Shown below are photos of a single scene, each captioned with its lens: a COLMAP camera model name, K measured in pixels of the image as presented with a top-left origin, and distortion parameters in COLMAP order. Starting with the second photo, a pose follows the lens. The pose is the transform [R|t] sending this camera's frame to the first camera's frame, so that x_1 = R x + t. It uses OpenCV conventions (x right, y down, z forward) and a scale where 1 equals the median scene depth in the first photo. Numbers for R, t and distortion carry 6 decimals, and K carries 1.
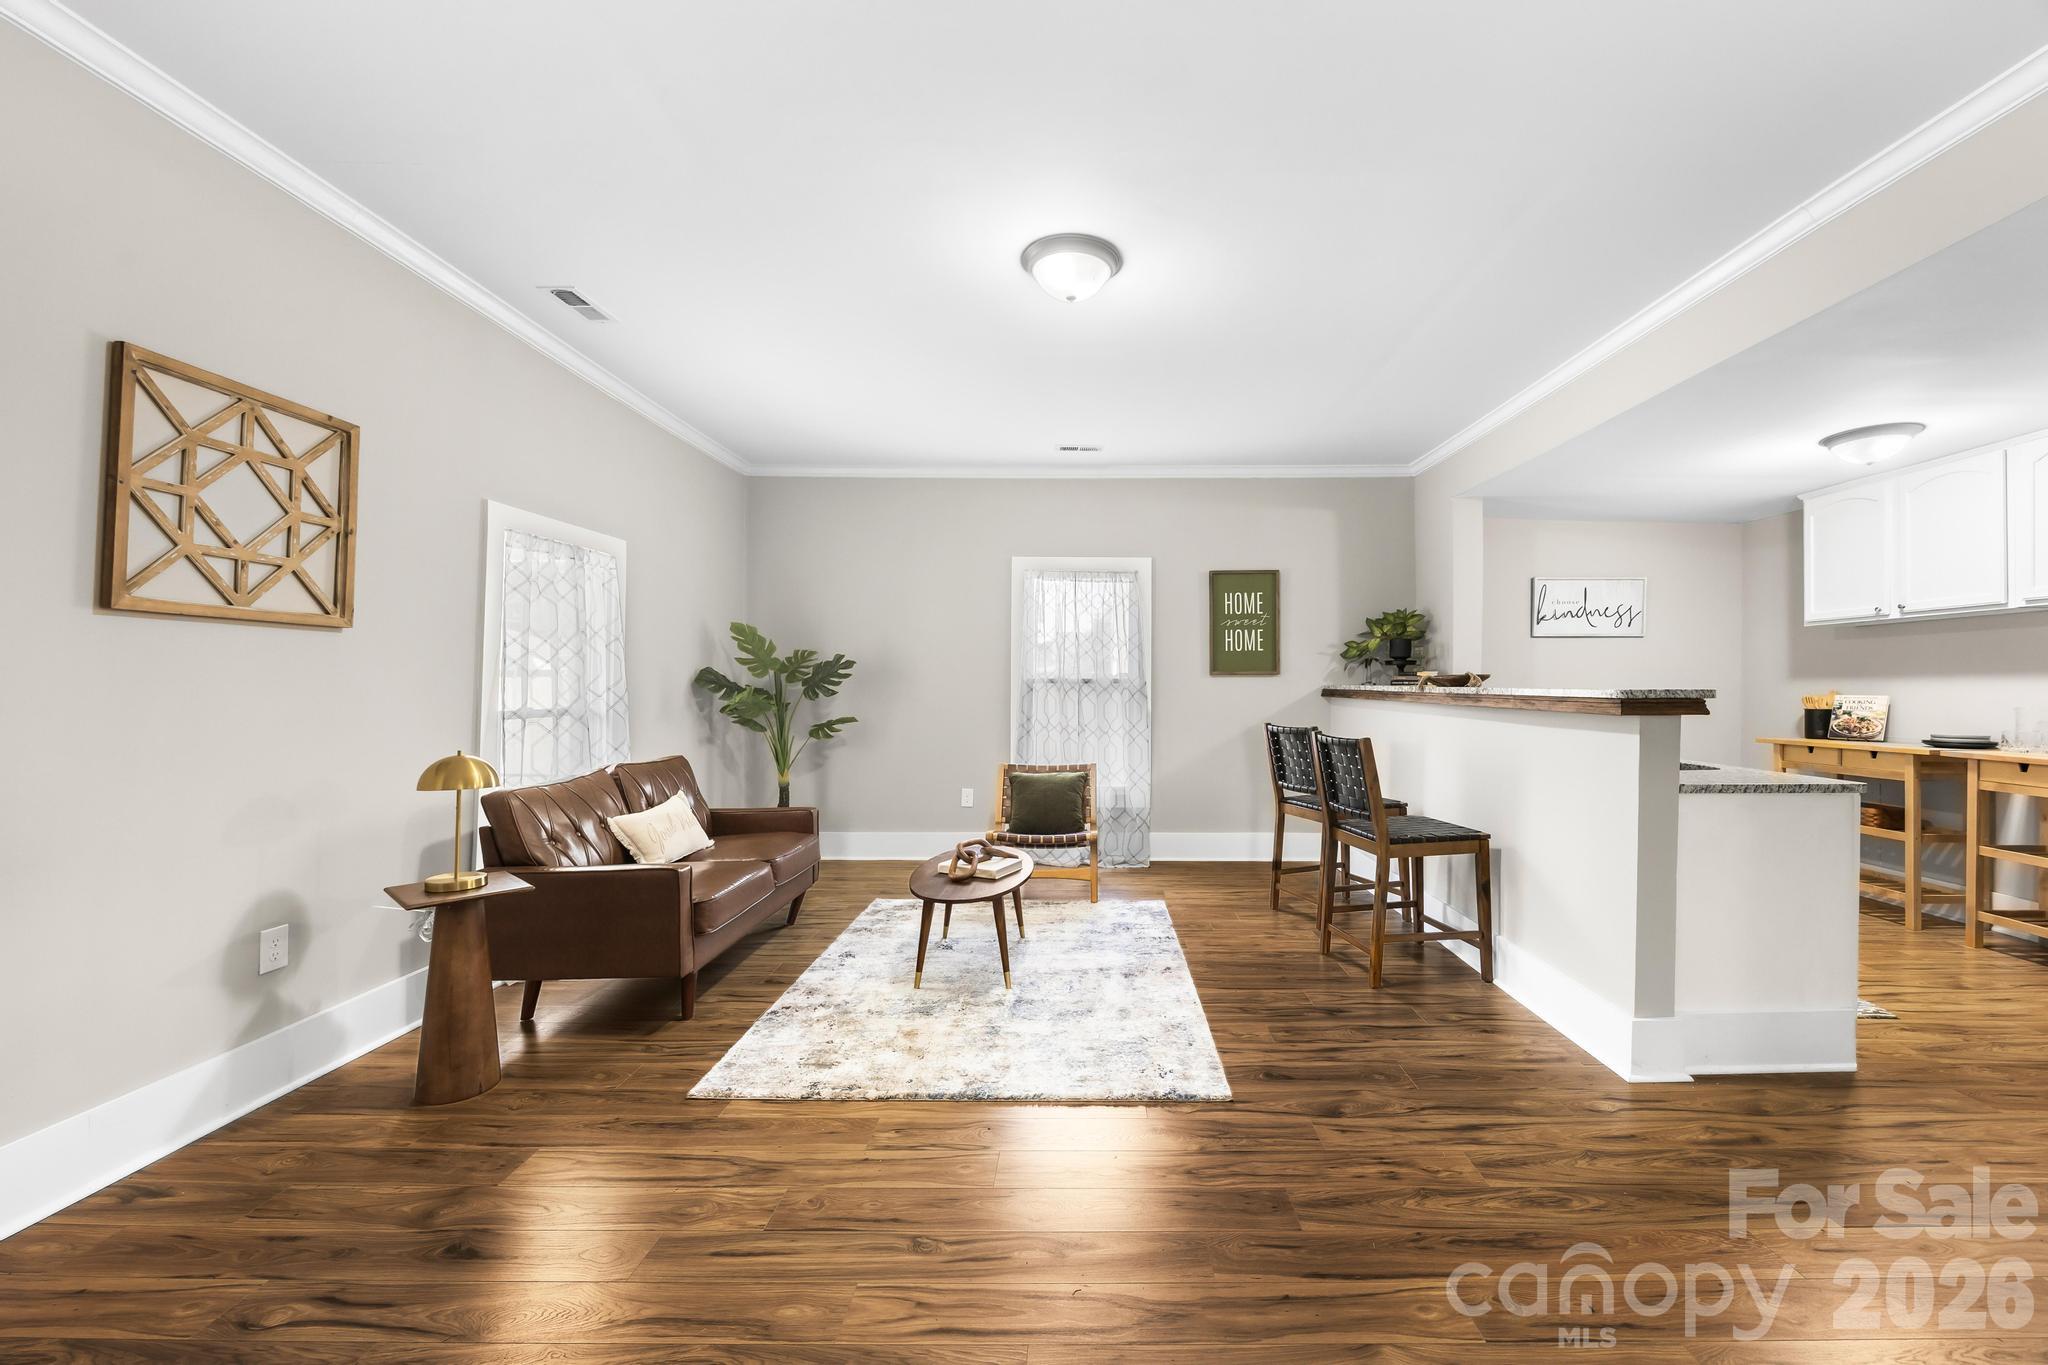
lens RADIAL K [[803.9, 0, 1024.0], [0, 803.9, 682.5], [0, 0, 1]] dist [-0.000339, -0.000007]
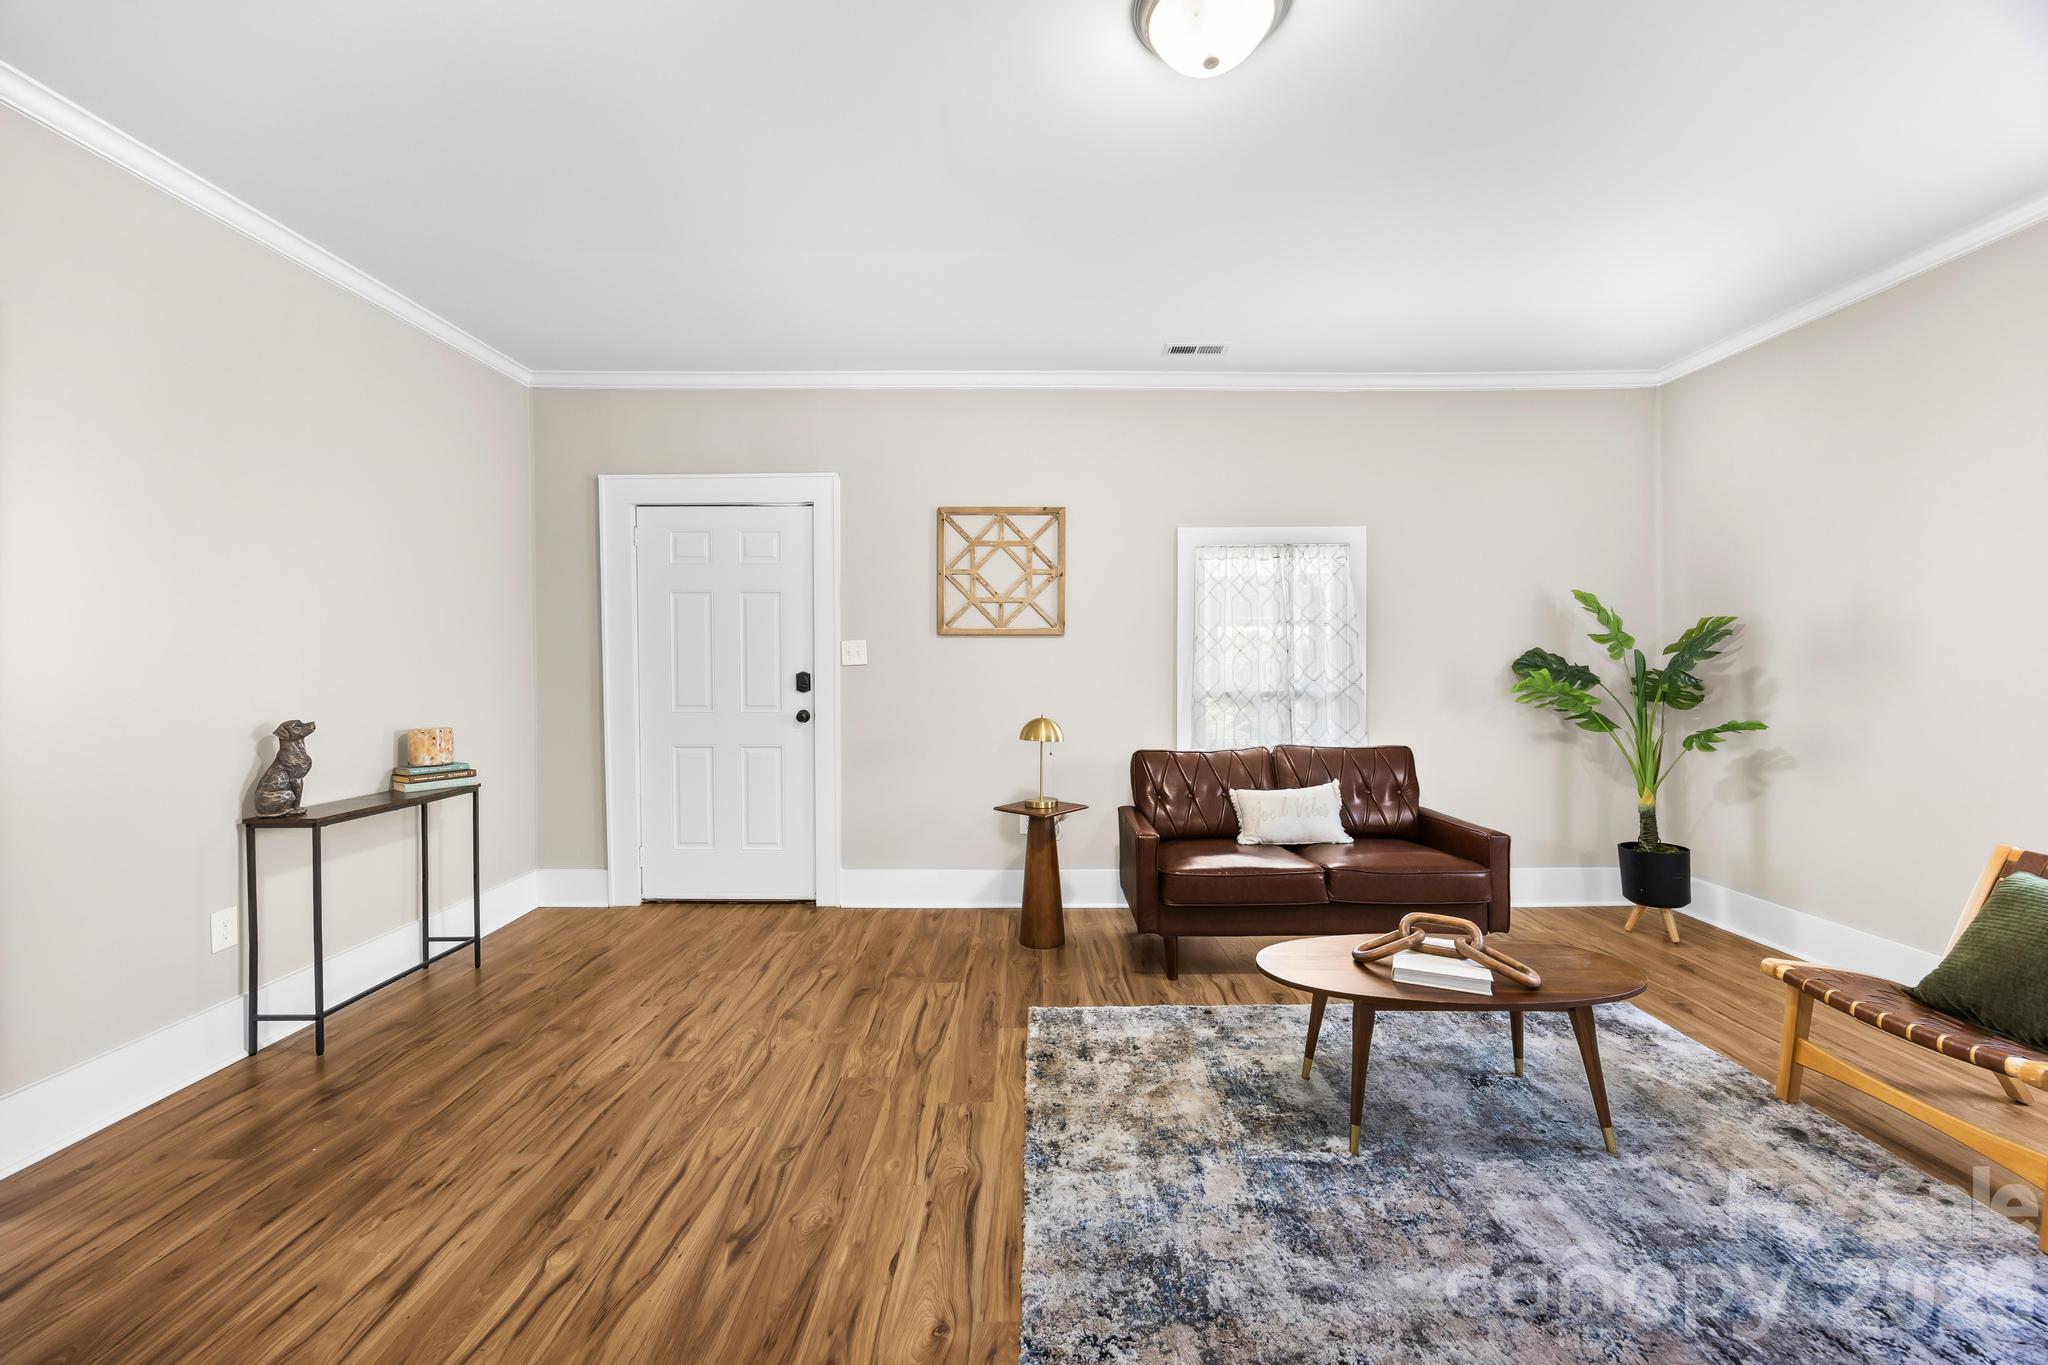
lens RADIAL K [[748.0, 0, 1041.8], [0, 748.0, 666.8], [0, 0, 1]] dist [-0.010039, -0.000046]
pose [[0.083621, -0.002082, -0.996495, 0.678331], [0.004973, 0.999986, -0.001672, -0.002402], [0.996485, -0.004816, 0.083630, 0.881147]]
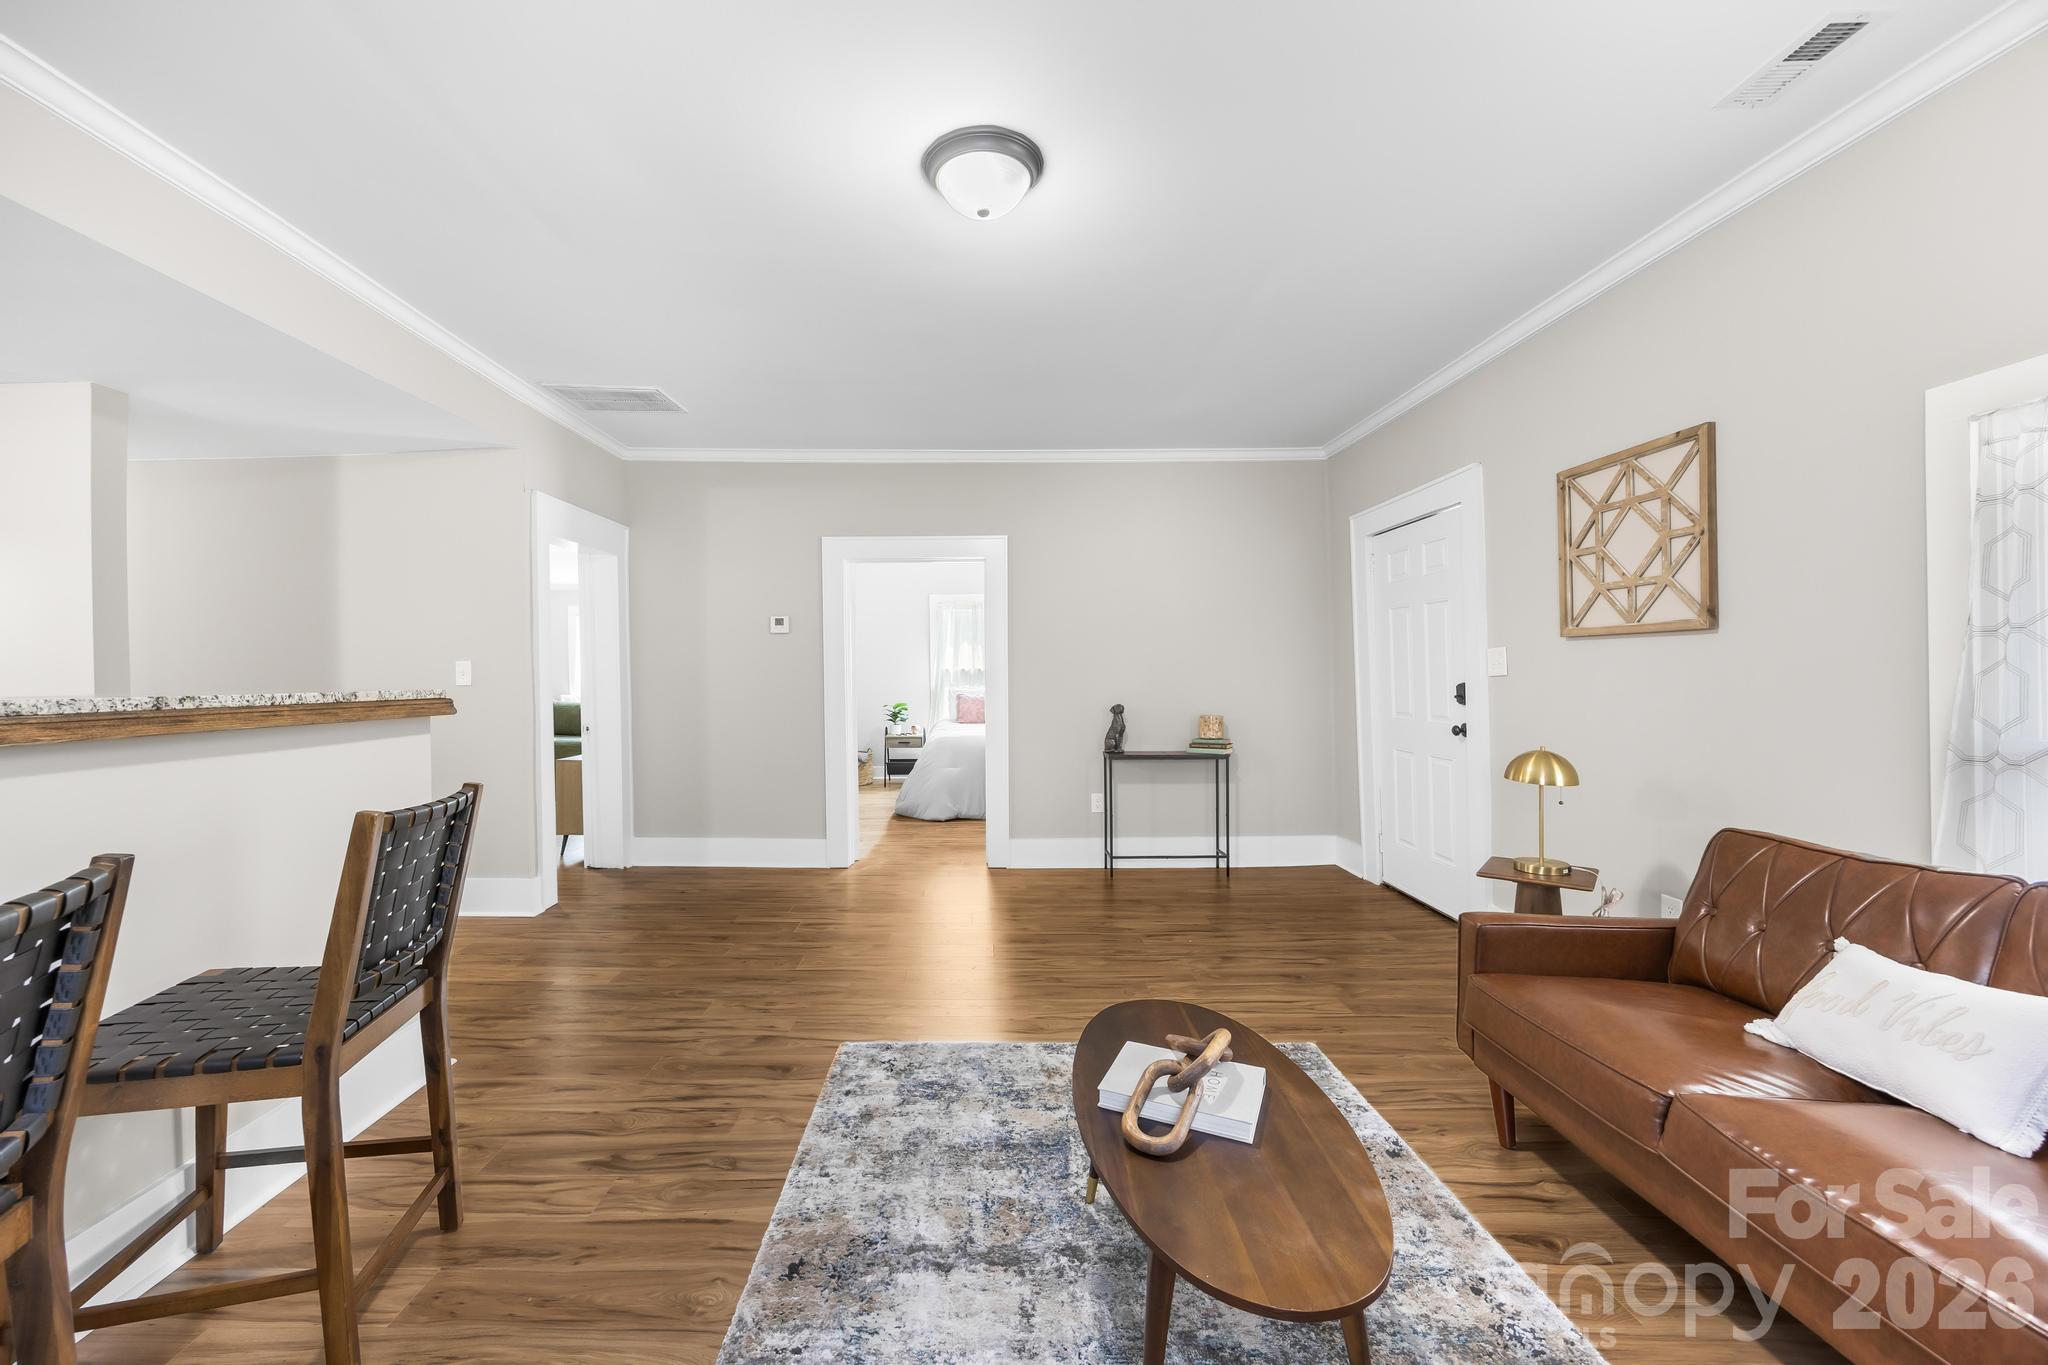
lens RADIAL K [[803.9, 0, 1024.0], [0, 803.9, 682.5], [0, 0, 1]] dist [-0.000339, -0.000007]
pose [[-0.991256, 0.003106, -0.131915, 0.133722], [0.001944, 0.999958, 0.008935, -0.013445], [0.131938, 0.008600, -0.991221, 1.979988]]
